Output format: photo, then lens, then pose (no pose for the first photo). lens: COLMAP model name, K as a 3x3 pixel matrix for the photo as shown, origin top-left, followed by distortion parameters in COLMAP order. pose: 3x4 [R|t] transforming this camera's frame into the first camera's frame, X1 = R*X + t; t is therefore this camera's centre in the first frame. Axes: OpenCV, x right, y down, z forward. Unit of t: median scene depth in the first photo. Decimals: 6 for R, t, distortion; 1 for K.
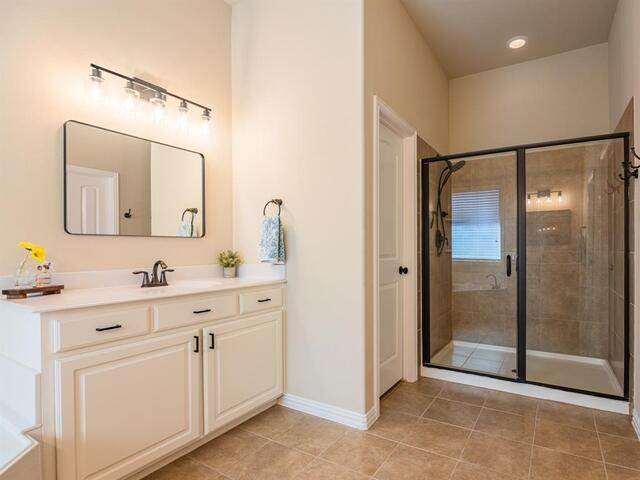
lens RADIAL K [[325.7, 0, 326.4], [0, 325.7, 244.1], [0, 0, 1]] dist [0.000394, 0.000318]
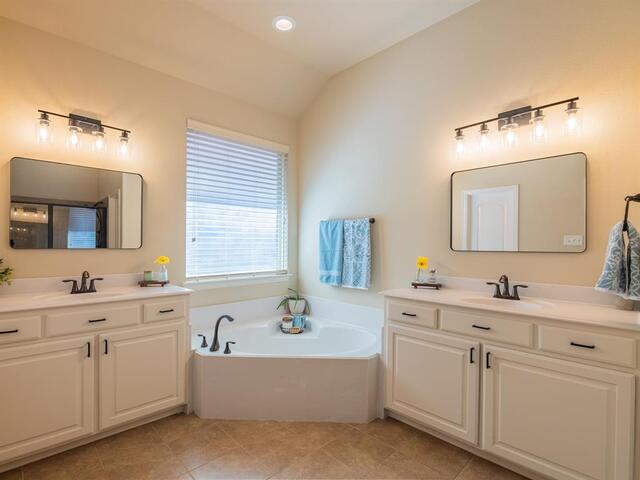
lens RADIAL K [[325.7, 0, 326.4], [0, 325.7, 244.1], [0, 0, 1]] dist [0.000394, 0.000318]
pose [[-0.139243, -0.012268, -0.990182, 0.721113], [-0.014243, 0.999845, -0.010385, -0.040819], [0.990156, 0.012657, -0.139396, 0.652624]]
